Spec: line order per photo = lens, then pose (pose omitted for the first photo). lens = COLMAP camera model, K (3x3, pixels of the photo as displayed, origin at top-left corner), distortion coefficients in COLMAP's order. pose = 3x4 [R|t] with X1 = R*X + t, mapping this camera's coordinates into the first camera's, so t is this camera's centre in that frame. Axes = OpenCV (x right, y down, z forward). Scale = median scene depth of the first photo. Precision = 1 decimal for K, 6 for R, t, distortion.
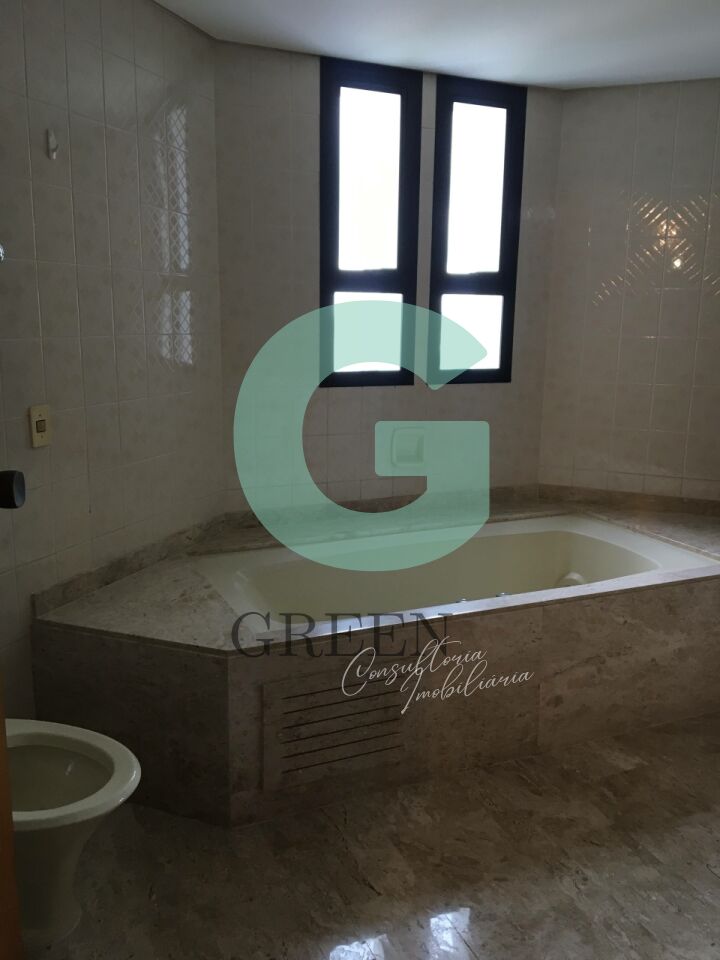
lens RADIAL K [[809.2, 0, 366.5], [0, 809.2, 465.0], [0, 0, 1]] dist [0.077316, -0.104210]
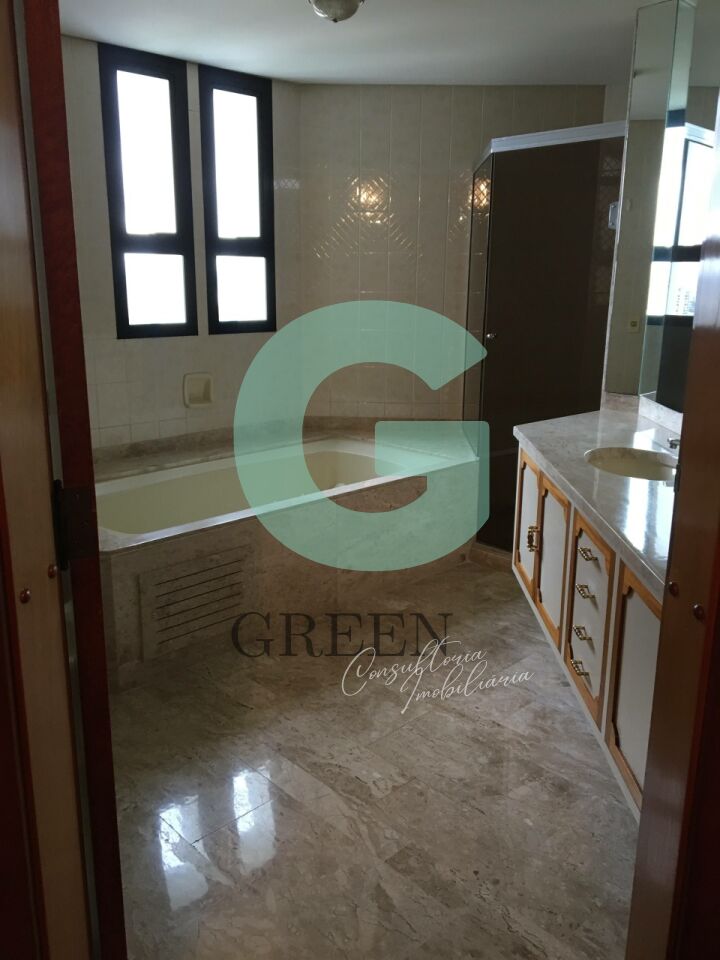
lens RADIAL K [[809.2, 0, 367.3], [0, 809.2, 474.8], [0, 0, 1]] dist [0.077316, -0.104210]
pose [[0.933653, -0.096549, 0.344922, -0.168589], [0.076065, 0.994466, 0.072469, 0.041197], [-0.350009, -0.041424, 0.935830, -0.223469]]
